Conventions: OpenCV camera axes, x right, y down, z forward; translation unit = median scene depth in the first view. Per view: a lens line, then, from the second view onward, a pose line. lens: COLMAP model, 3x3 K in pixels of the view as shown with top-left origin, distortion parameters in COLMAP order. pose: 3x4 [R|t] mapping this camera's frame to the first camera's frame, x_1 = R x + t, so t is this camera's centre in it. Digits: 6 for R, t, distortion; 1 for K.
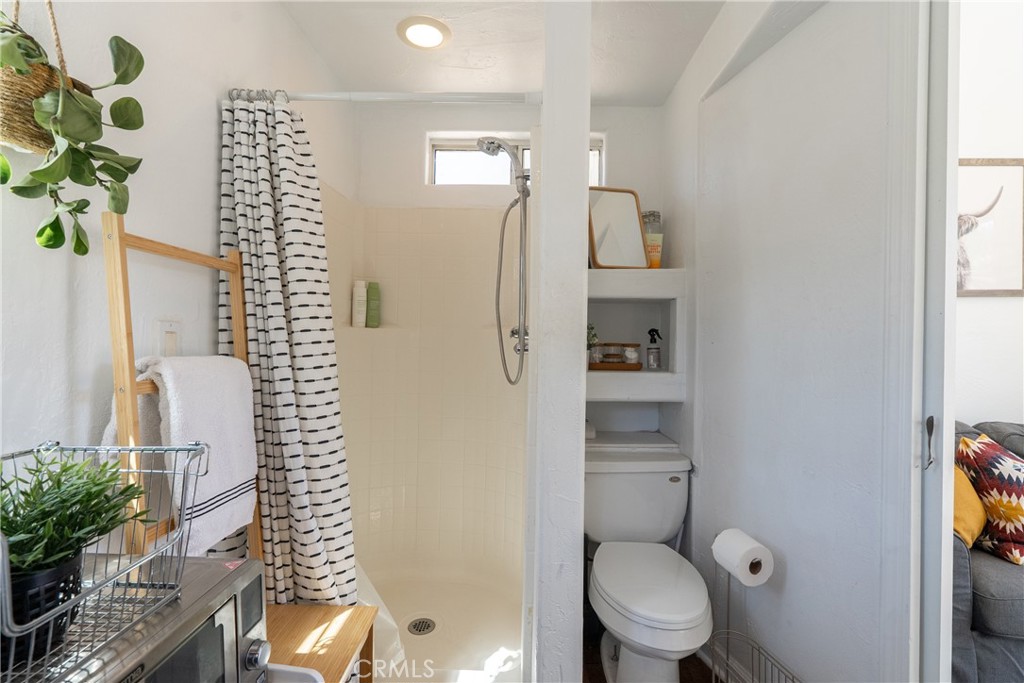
lens RADIAL K [[467.0, 0, 509.6], [0, 467.0, 337.7], [0, 0, 1]] dist [-0.002510, 0.000156]
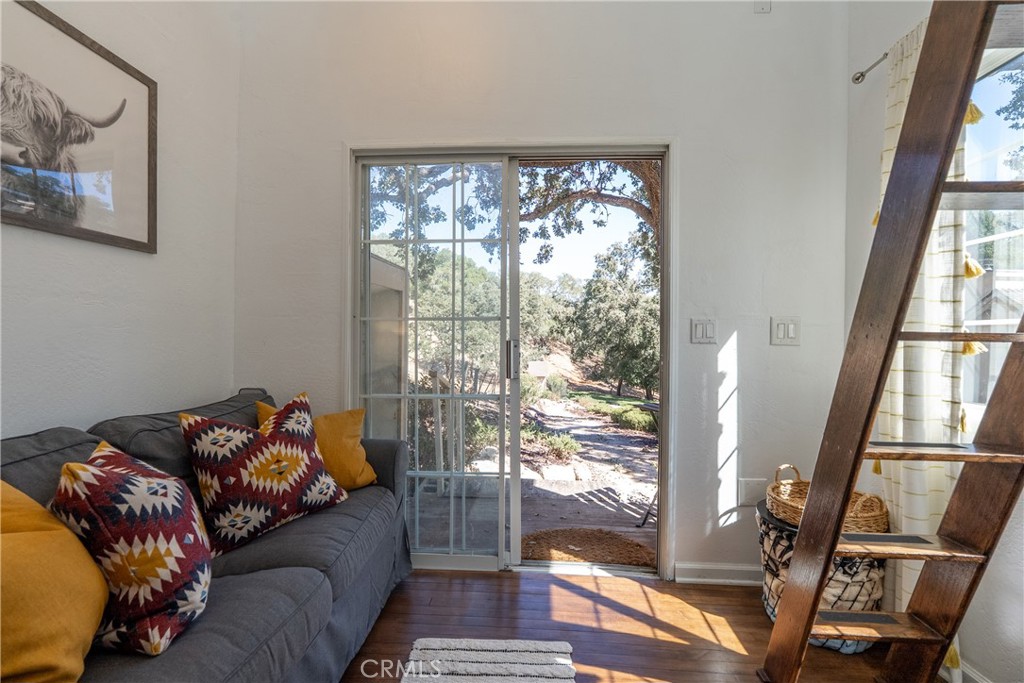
lens RADIAL K [[467.0, 0, 509.6], [0, 467.0, 337.7], [0, 0, 1]] dist [-0.002510, 0.000156]
pose [[0.059037, -0.008937, 0.998216, 0.485687], [-0.003885, 0.999950, 0.009182, 0.065650], [-0.998248, -0.004420, 0.058999, 0.476786]]
